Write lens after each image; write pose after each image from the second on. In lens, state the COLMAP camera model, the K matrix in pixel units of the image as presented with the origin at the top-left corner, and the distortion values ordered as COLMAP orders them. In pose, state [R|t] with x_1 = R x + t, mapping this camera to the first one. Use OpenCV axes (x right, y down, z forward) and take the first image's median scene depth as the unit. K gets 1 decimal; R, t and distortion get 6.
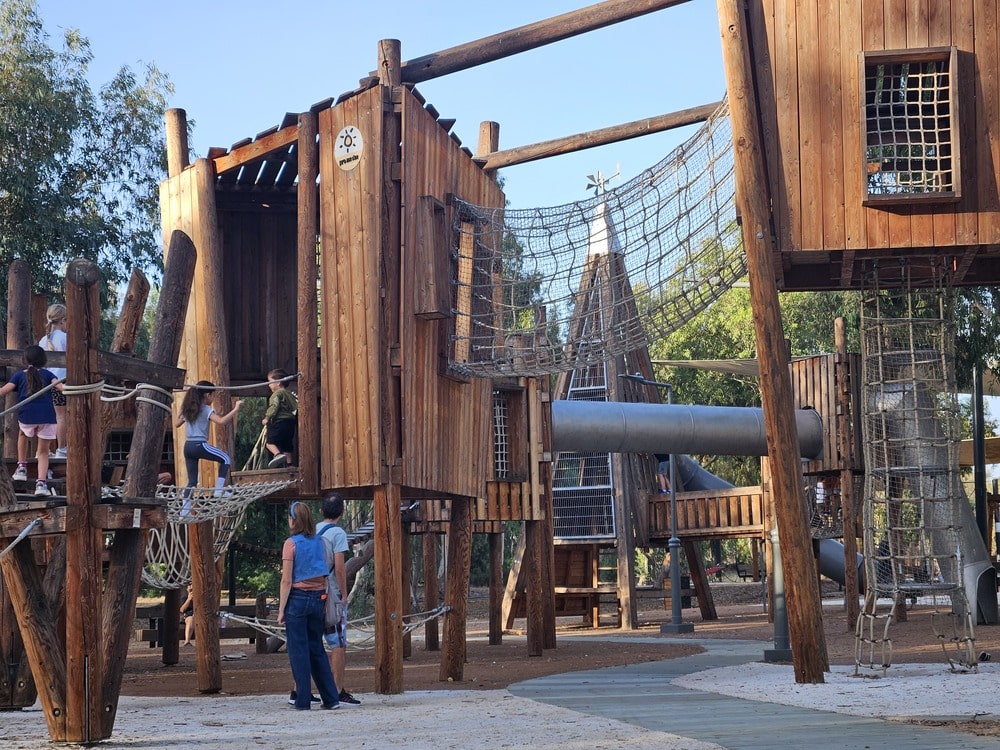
lens RADIAL K [[1973.4, 0, 449.0], [0, 1973.4, 375.4], [0, 0, 1]] dist [-0.185182, 2.374106]
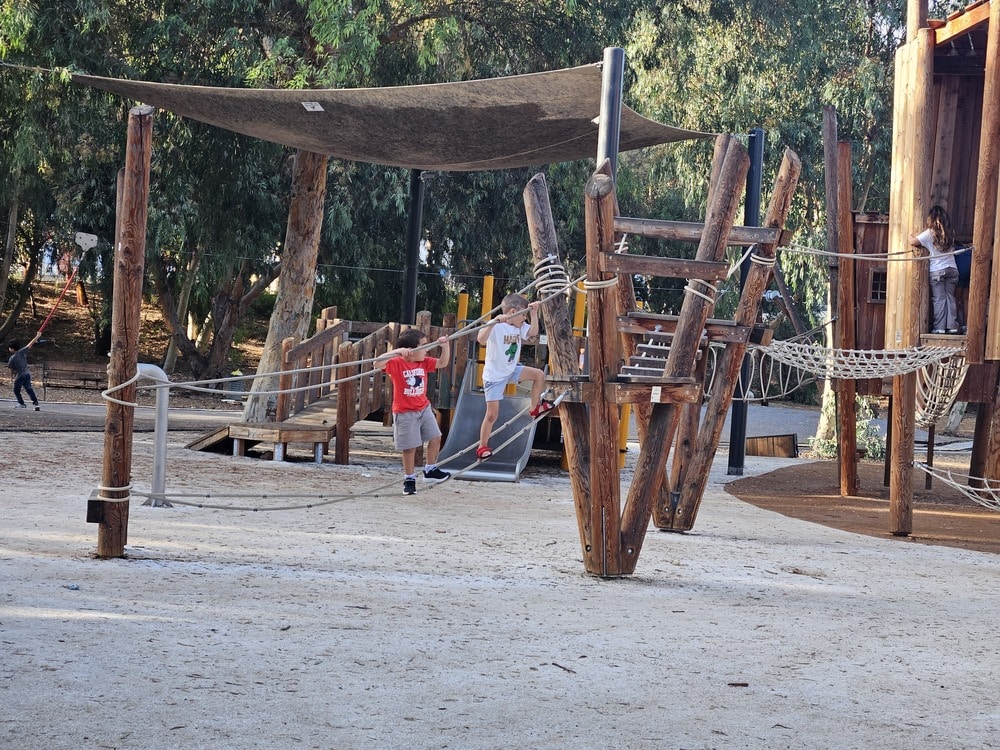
lens RADIAL K [[1973.4, 0, 449.0], [0, 1973.4, 375.4], [0, 0, 1]] dist [-0.185182, 2.374106]
pose [[0.840846, 0.087148, -0.534213, 0.234316], [-0.023375, 0.991879, 0.125018, -0.053016], [0.540770, -0.092633, 0.836055, -0.024284]]
